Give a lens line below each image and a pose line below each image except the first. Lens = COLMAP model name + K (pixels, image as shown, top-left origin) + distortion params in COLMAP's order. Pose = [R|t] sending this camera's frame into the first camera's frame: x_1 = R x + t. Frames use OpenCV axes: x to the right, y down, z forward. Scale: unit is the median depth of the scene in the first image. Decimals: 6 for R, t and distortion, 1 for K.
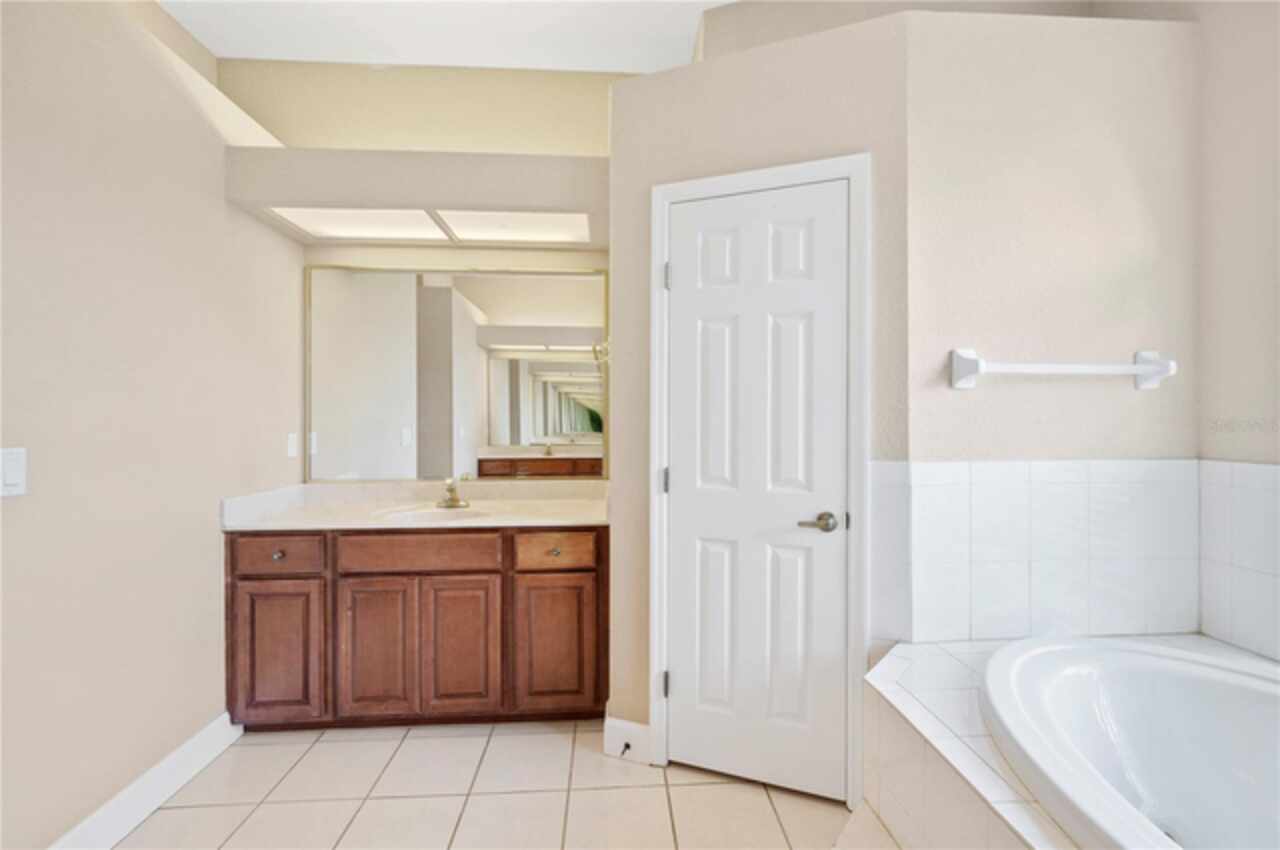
lens RADIAL K [[526.8, 0, 642.8], [0, 526.8, 421.5], [0, 0, 1]] dist [0.000456, -0.000418]
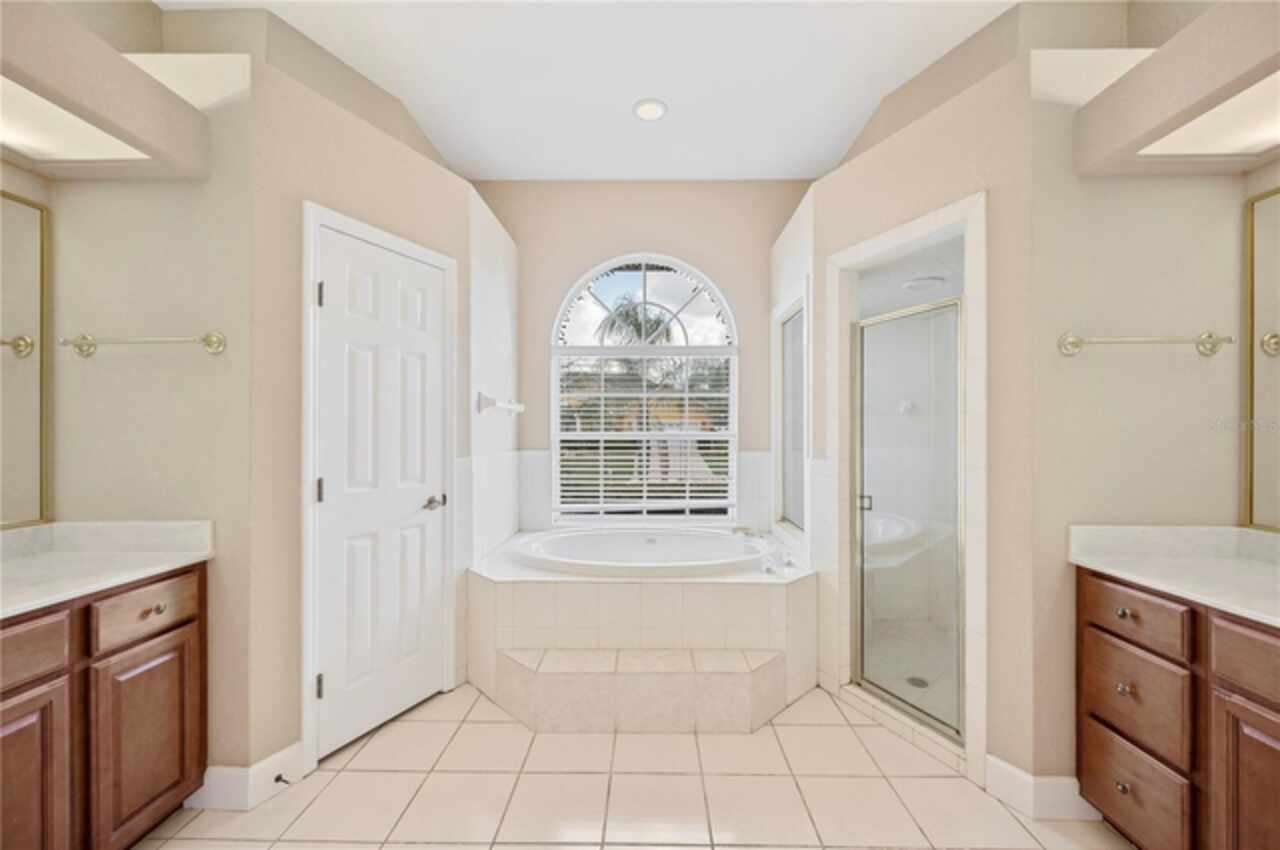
lens RADIAL K [[526.8, 0, 641.1], [0, 526.8, 429.3], [0, 0, 1]] dist [0.000456, -0.000418]
pose [[0.079216, 0.007648, 0.996828, -0.860493], [-0.000116, 0.999971, -0.007663, -0.000058], [-0.996857, 0.000492, 0.079215, 0.262012]]
